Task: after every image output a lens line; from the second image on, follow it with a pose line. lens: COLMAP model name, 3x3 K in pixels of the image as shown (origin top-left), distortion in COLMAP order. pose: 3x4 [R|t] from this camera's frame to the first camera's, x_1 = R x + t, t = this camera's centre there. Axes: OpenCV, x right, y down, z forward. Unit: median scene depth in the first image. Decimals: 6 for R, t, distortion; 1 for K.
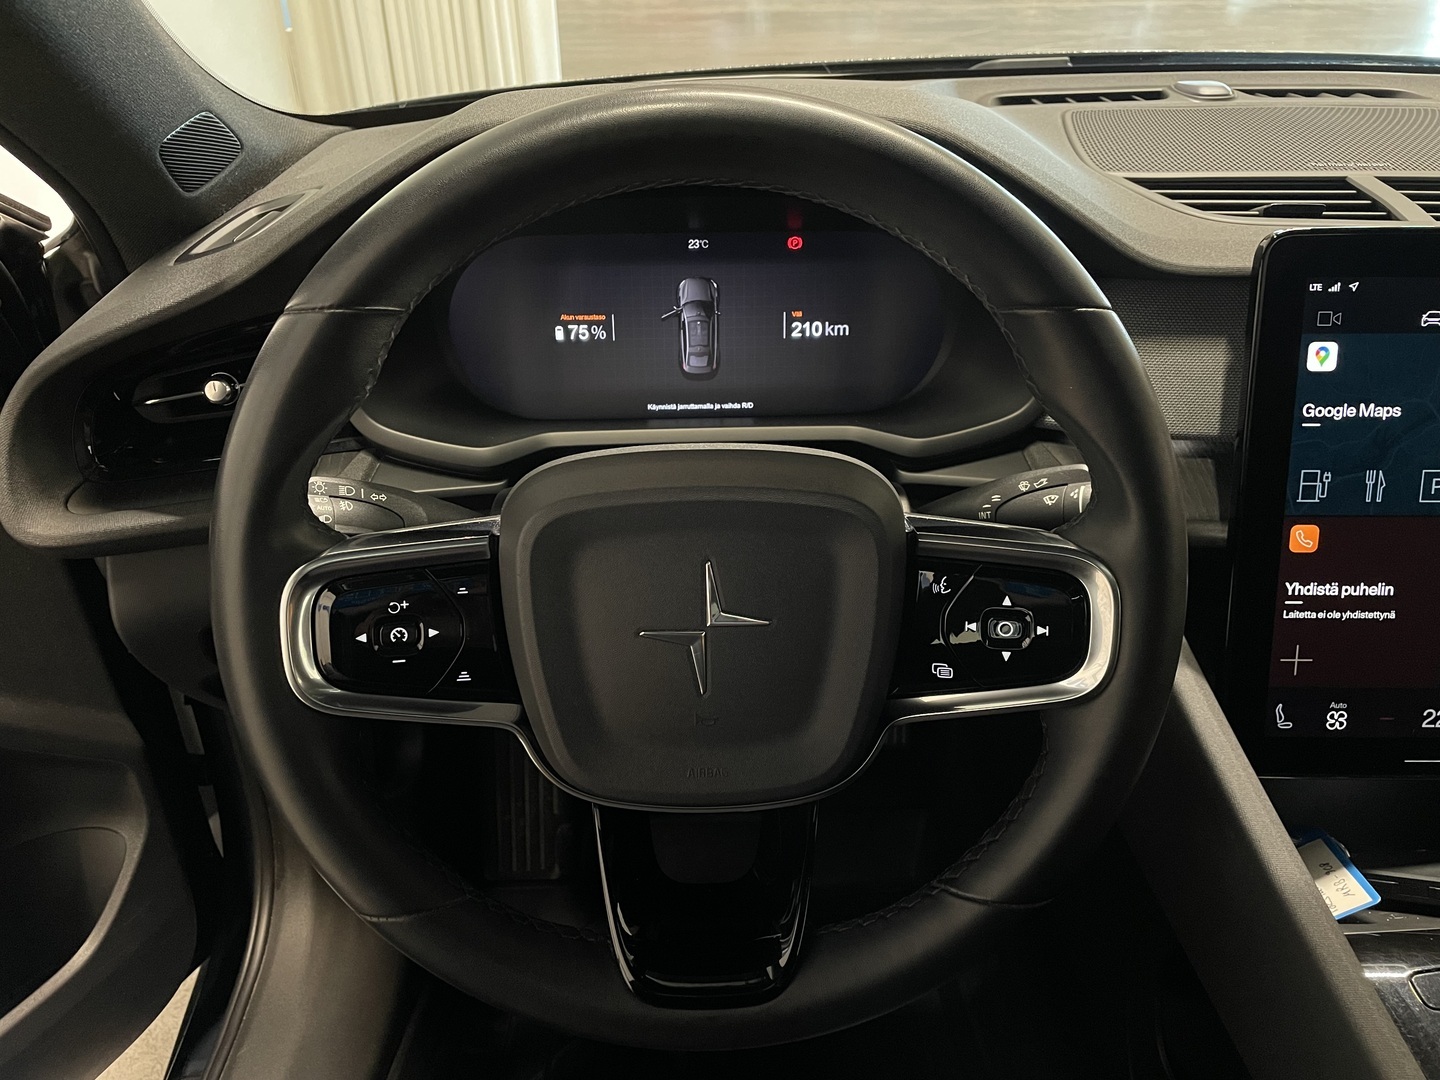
lens RADIAL K [[1080.3, 0, 720.0], [0, 1080.3, 540.0], [0, 0, 1]] dist [0.073389, -0.114269]
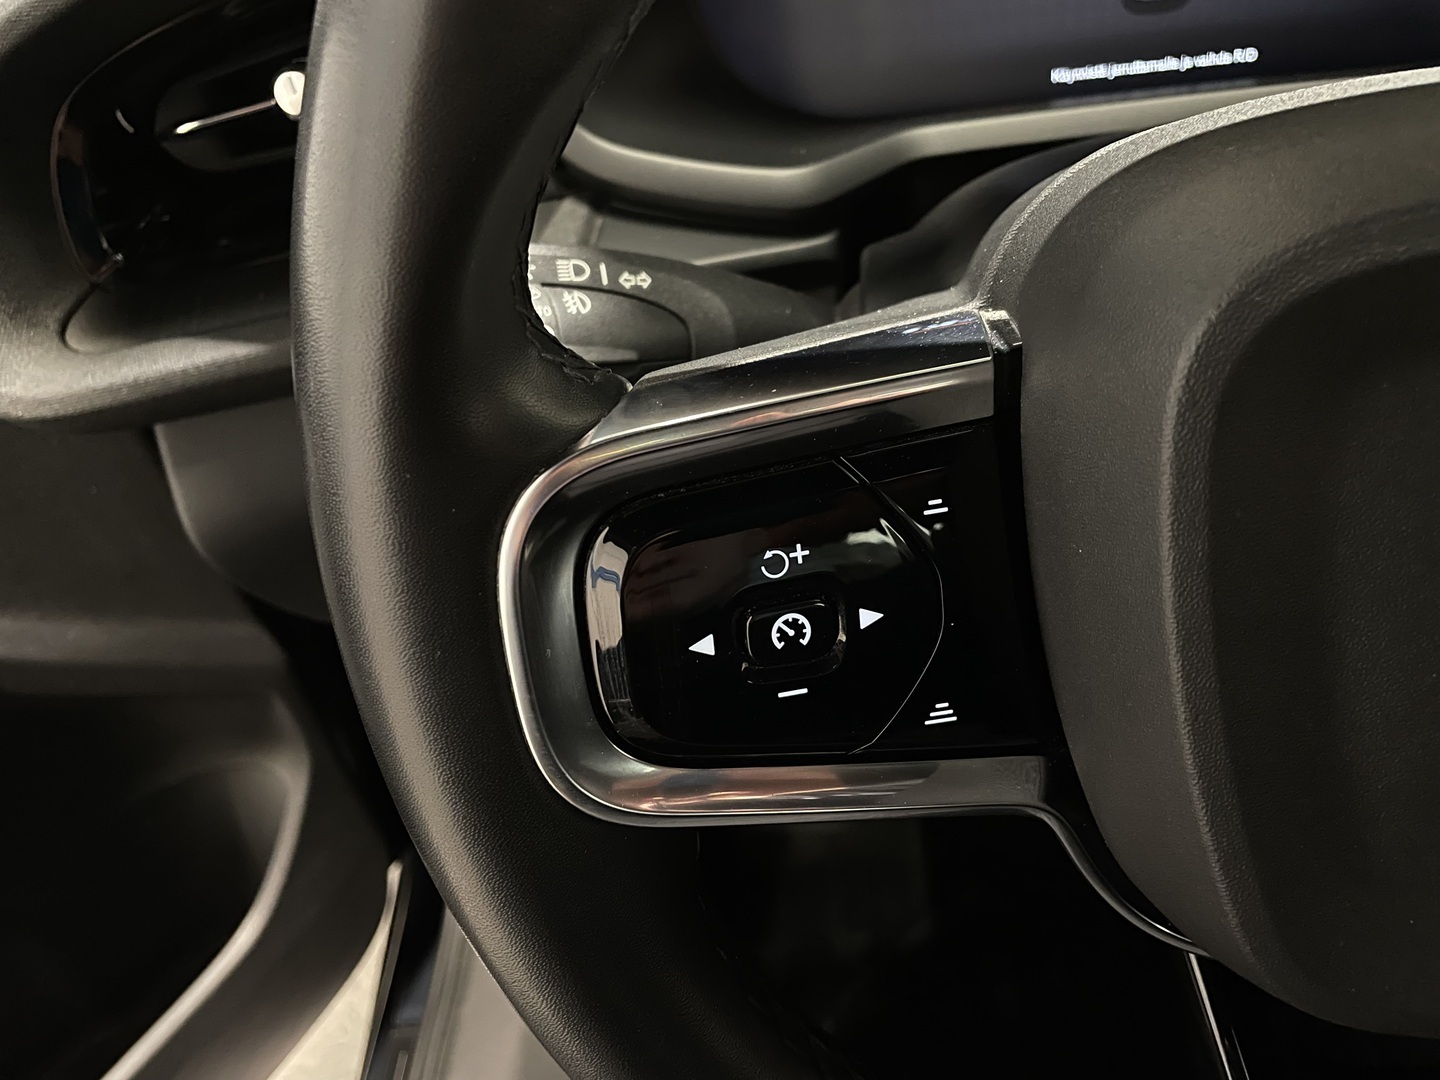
lens RADIAL K [[1080.3, 0, 720.0], [0, 1080.3, 540.0], [0, 0, 1]] dist [0.073389, -0.114269]
pose [[0.991025, -0.043080, -0.126543, -0.210354], [0.067902, 0.977655, 0.198949, -0.018792], [0.115144, -0.205756, 0.971806, 0.486600]]
